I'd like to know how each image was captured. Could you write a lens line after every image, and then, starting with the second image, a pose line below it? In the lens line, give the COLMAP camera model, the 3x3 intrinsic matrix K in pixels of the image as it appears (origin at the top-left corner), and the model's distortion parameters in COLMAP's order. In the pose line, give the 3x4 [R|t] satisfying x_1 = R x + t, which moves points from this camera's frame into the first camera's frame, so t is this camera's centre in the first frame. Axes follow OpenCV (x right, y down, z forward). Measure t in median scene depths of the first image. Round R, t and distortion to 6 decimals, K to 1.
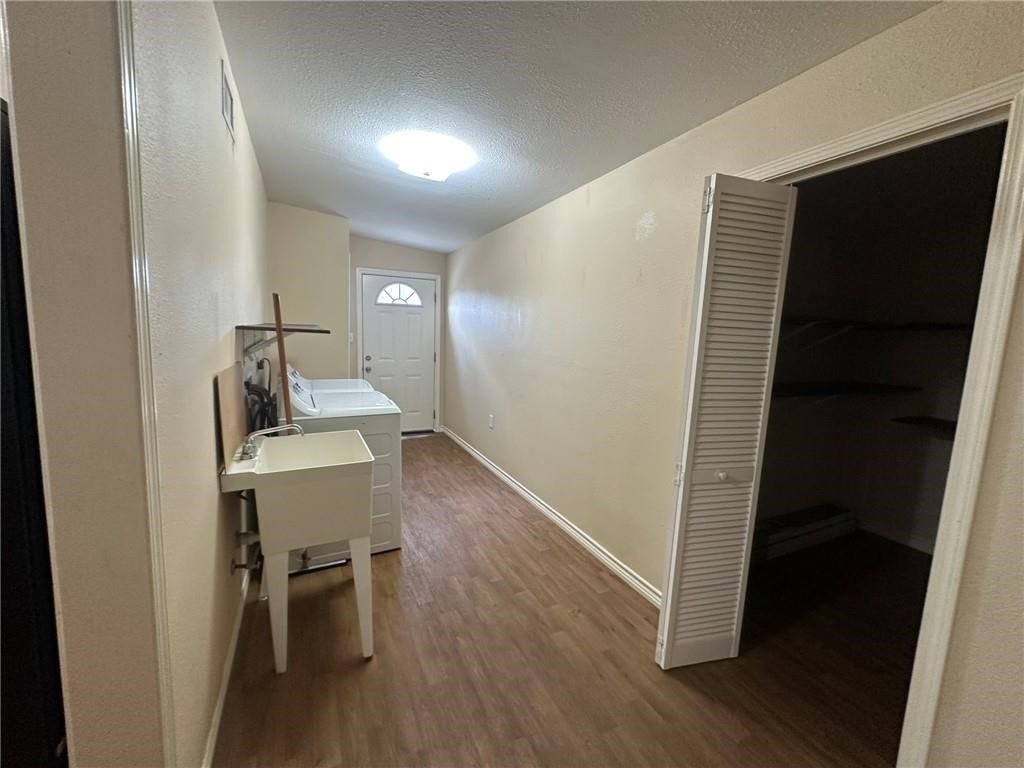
lens RADIAL K [[407.6, 0, 512.0], [0, 407.6, 384.0], [0, 0, 1]] dist [-0.001604, 0.000448]
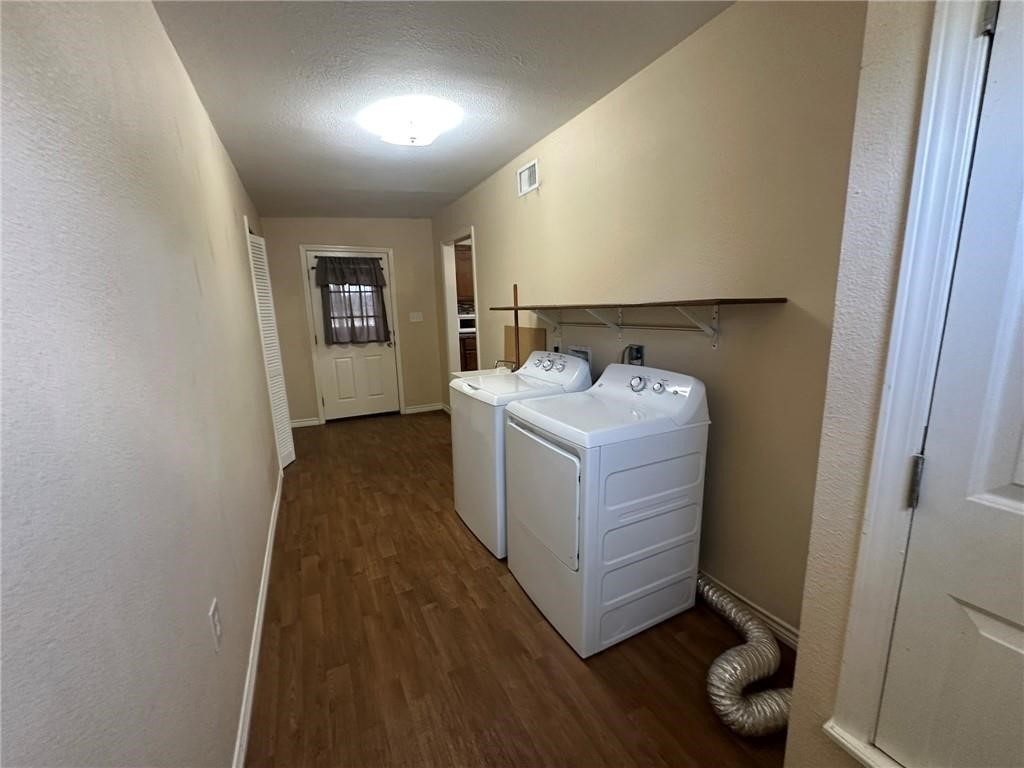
lens RADIAL K [[407.6, 0, 512.0], [0, 407.6, 384.0], [0, 0, 1]] dist [-0.001604, 0.000448]
pose [[-0.999249, -0.033503, -0.019445, -0.531790], [-0.037893, 0.949646, 0.311025, -0.357213], [0.008046, 0.311528, -0.950203, 2.624096]]
